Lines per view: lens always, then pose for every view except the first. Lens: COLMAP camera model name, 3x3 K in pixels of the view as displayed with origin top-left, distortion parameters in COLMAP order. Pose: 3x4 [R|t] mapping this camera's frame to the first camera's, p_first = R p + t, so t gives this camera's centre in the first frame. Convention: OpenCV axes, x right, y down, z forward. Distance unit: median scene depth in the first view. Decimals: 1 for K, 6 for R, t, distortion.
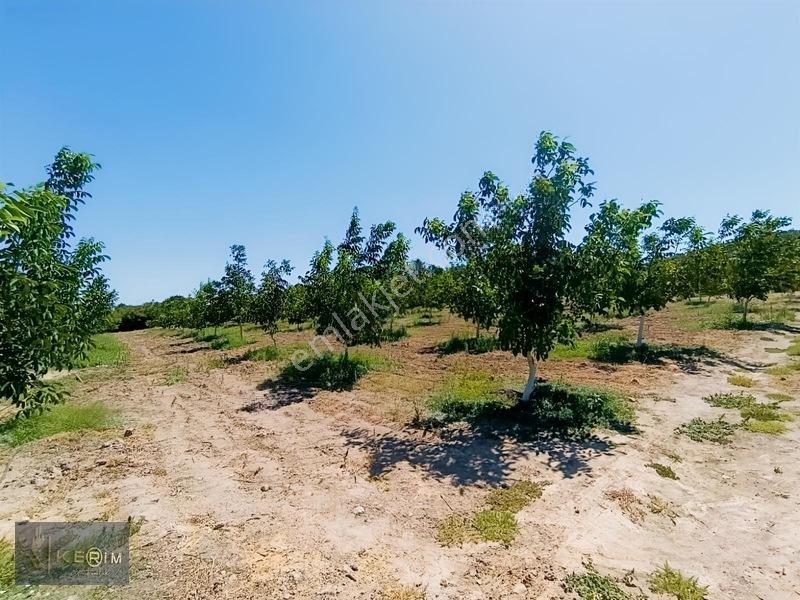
lens RADIAL K [[334.1, 0, 400.0], [0, 334.1, 300.0], [0, 0, 1]] dist [-0.038890, 0.010460]
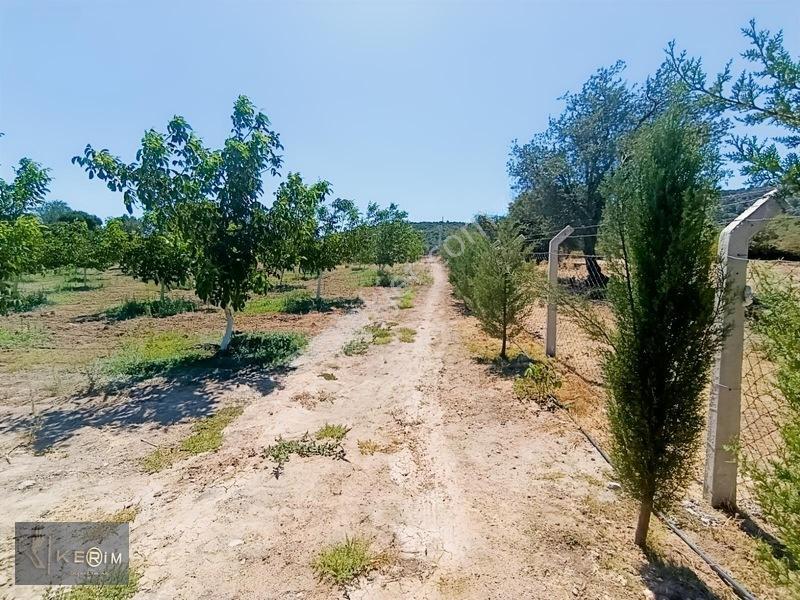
lens RADIAL K [[380.1, 0, 400.0], [0, 380.1, 300.0], [0, 0, 1]] dist [0.017264, -0.000512]
pose [[0.679514, -0.027748, 0.733137, -0.125787], [-0.019160, 0.998273, 0.055541, 0.065096], [-0.733412, -0.051788, 0.677809, -0.228906]]
